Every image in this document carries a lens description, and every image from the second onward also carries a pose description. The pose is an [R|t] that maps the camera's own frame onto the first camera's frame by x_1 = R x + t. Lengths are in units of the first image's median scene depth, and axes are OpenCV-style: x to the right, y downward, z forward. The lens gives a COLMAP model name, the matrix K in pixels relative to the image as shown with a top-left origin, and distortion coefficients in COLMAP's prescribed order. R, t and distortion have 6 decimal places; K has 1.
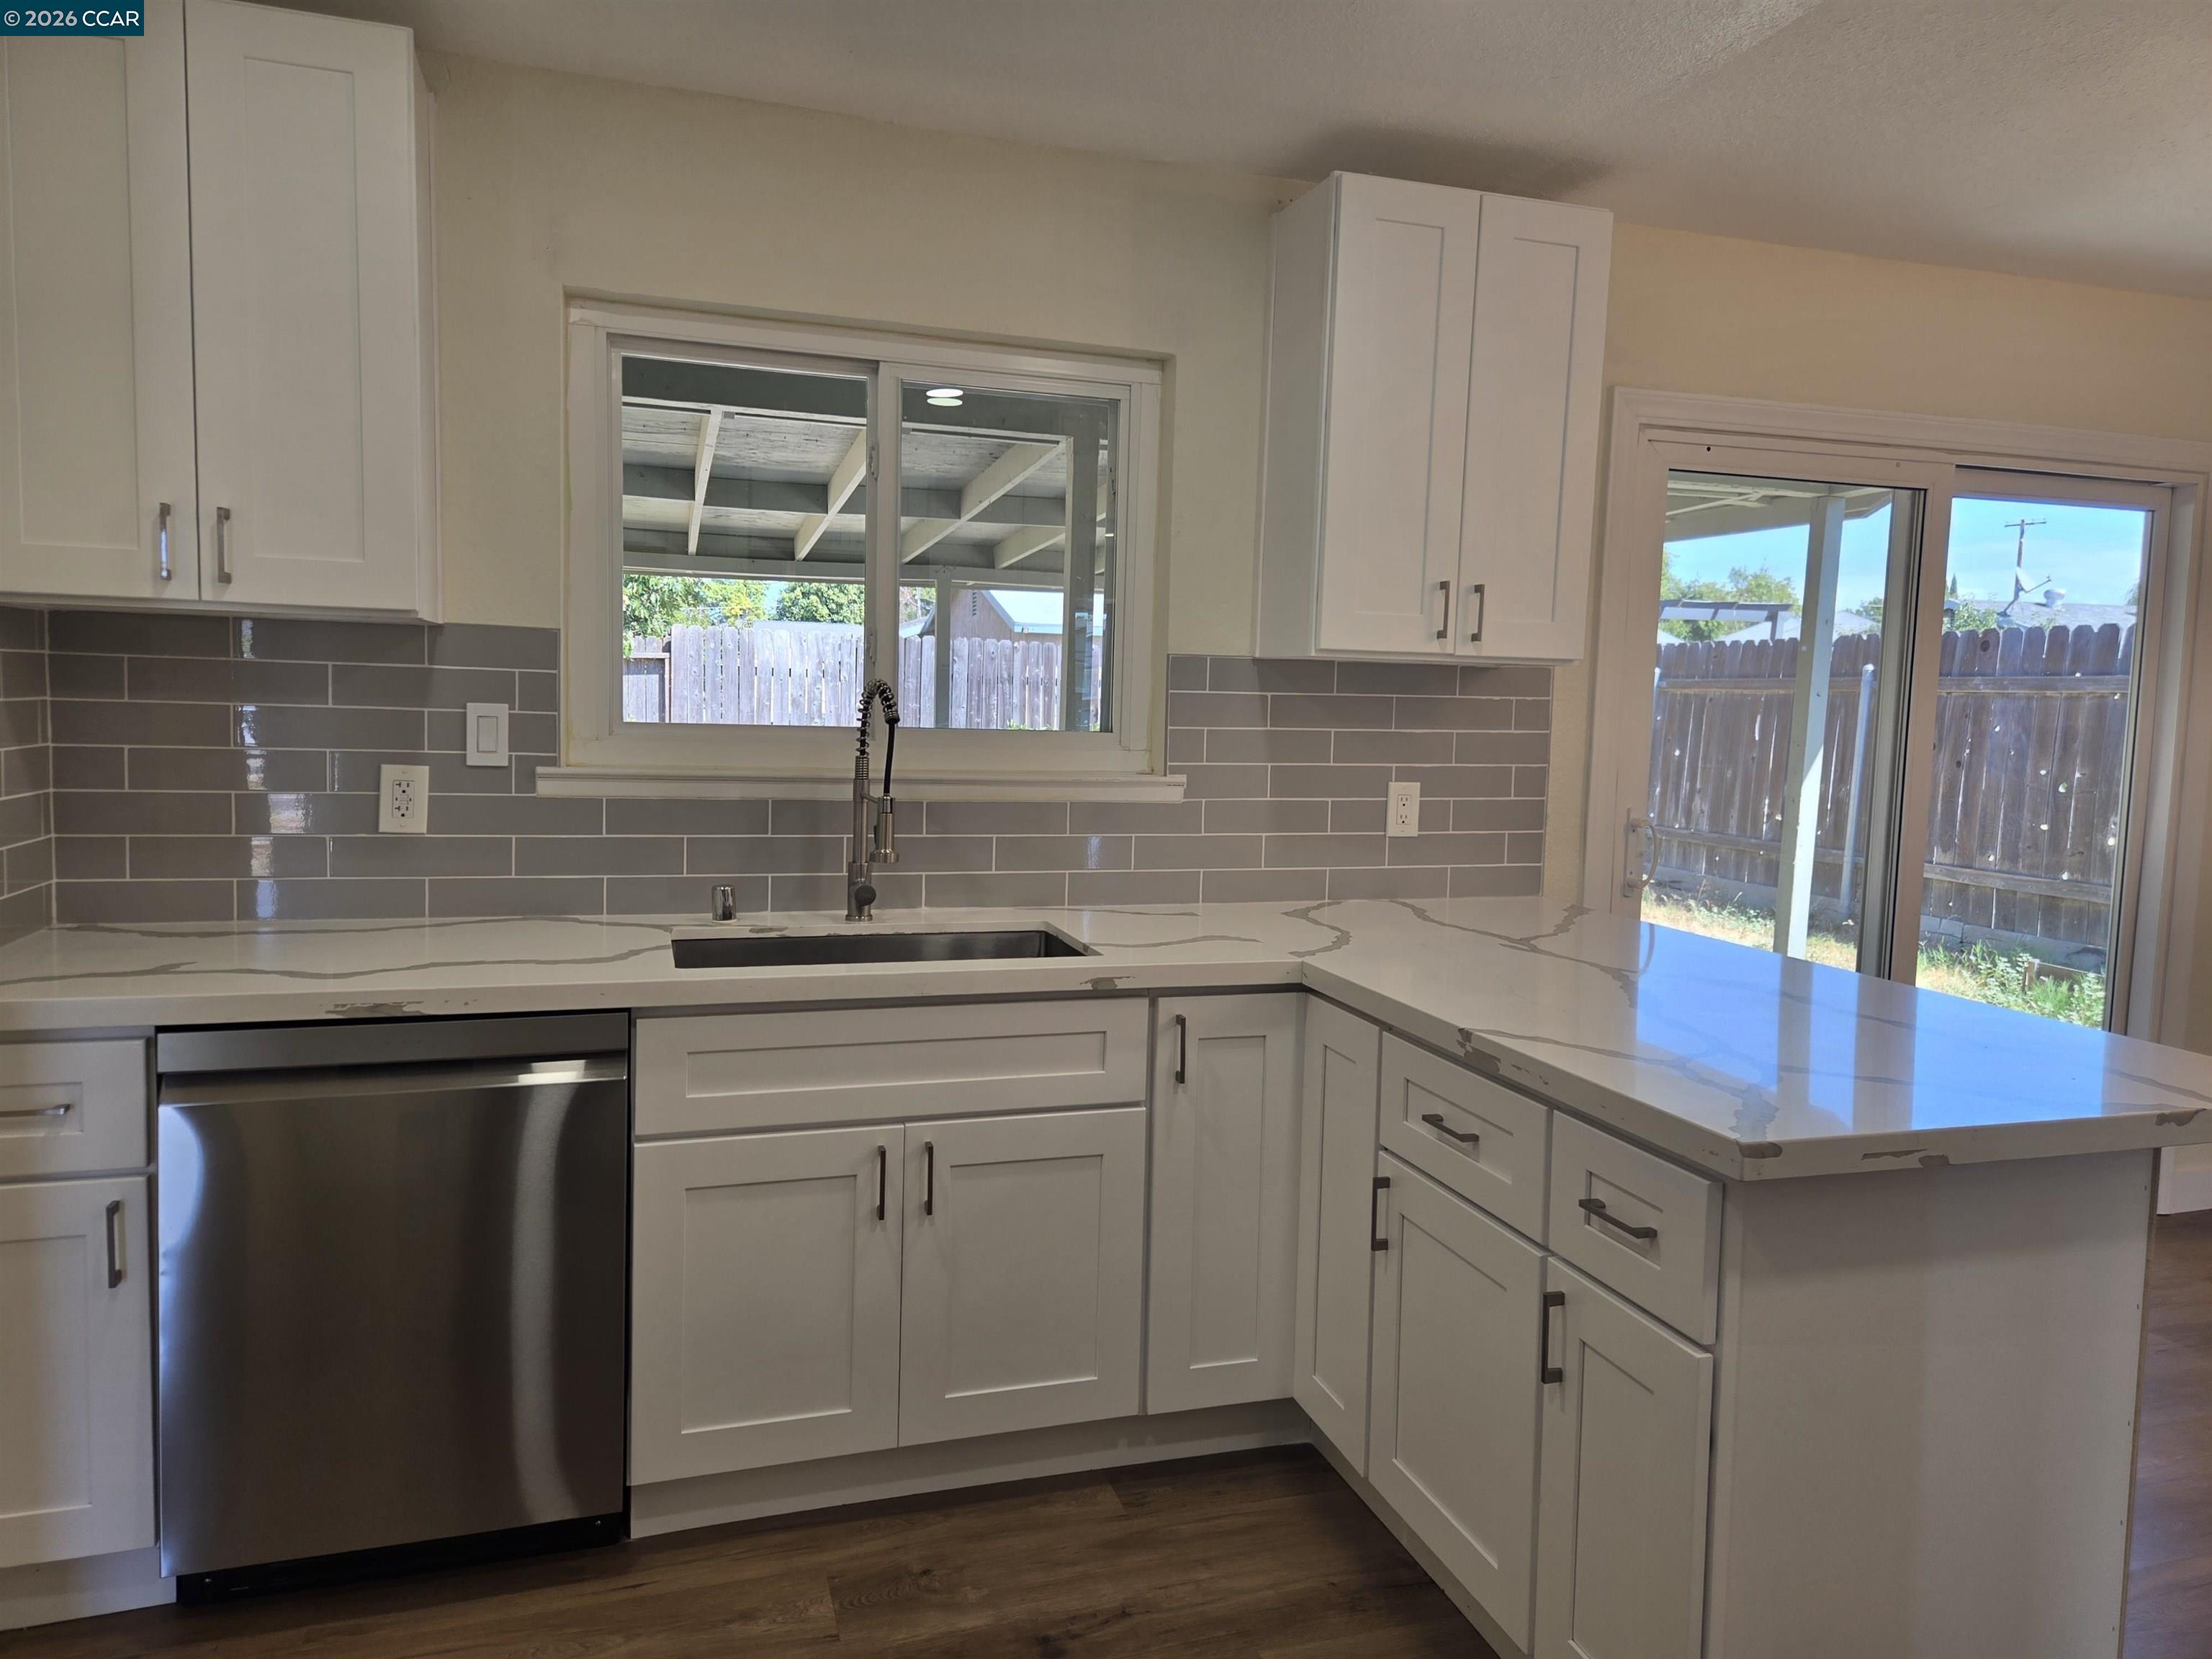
lens RADIAL K [[1470.5, 0, 1110.9], [0, 1470.5, 817.8], [0, 0, 1]] dist [0.052614, -0.013777]
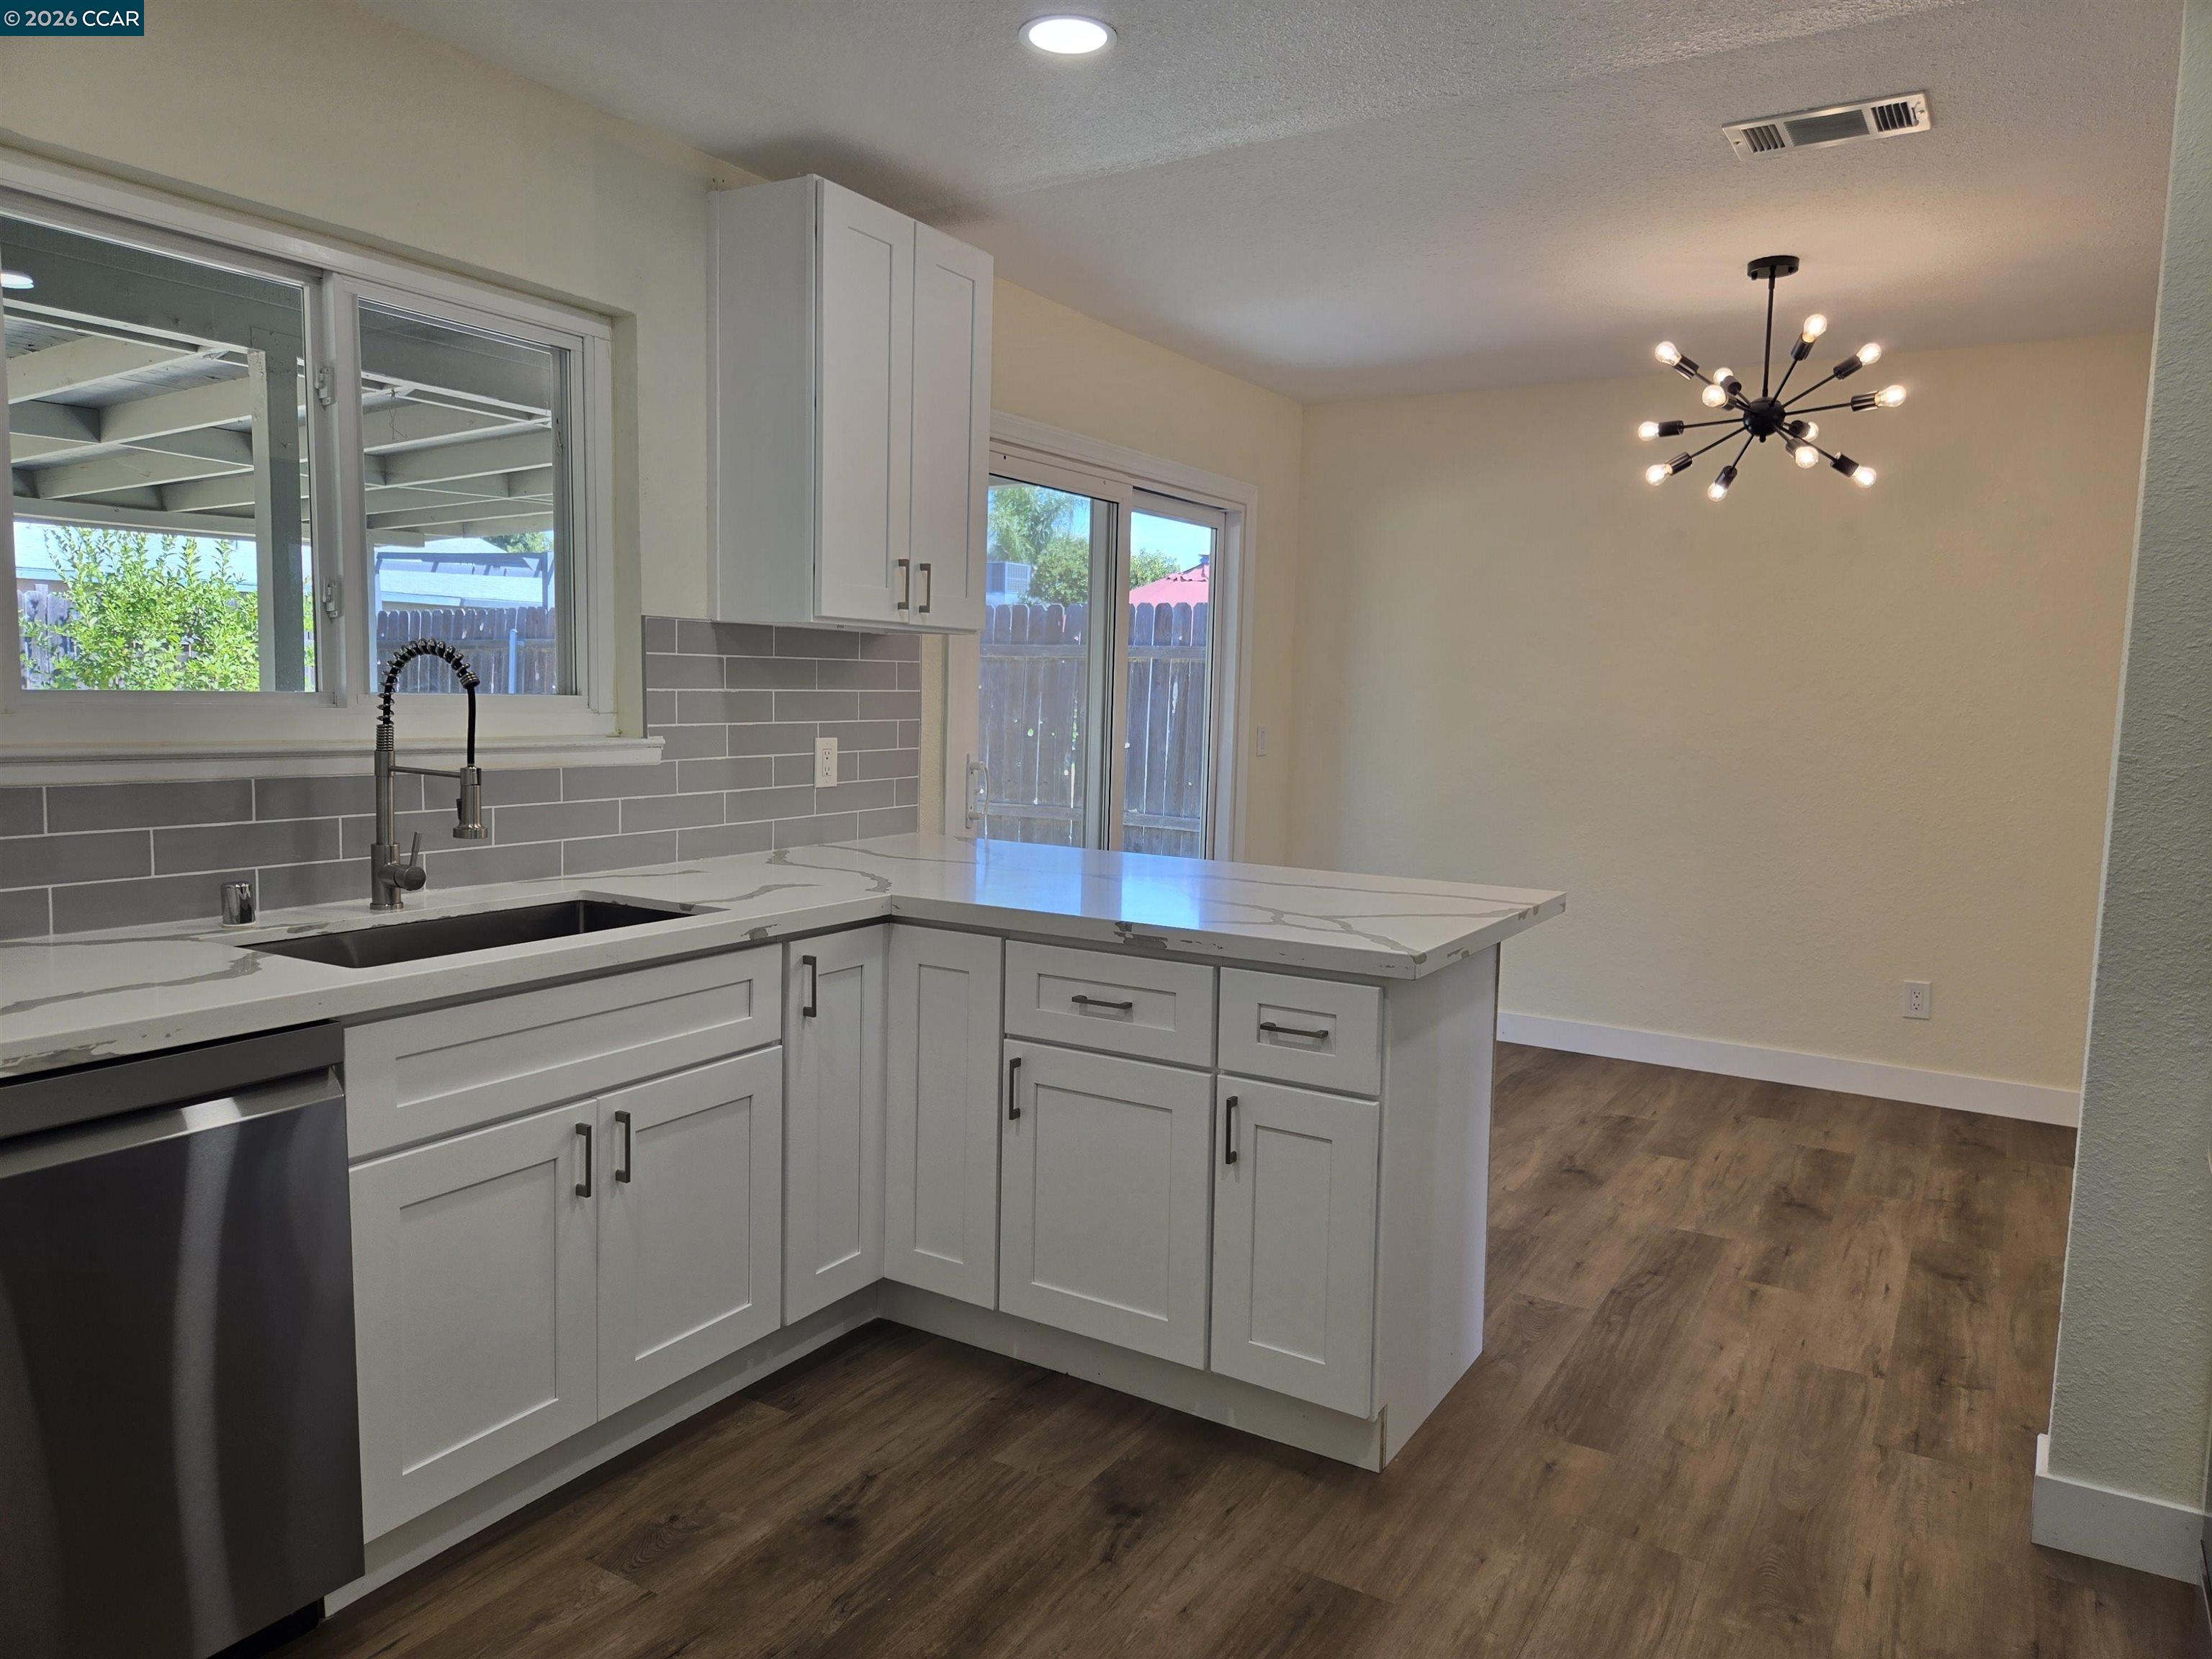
lens RADIAL K [[1470.5, 0, 1107.4], [0, 1470.5, 837.6], [0, 0, 1]] dist [0.052614, -0.013777]
pose [[0.758402, -0.077622, 0.647149, -0.457314], [0.051352, 0.996913, 0.059394, -0.005152], [-0.649761, -0.011812, 0.760047, 0.028576]]
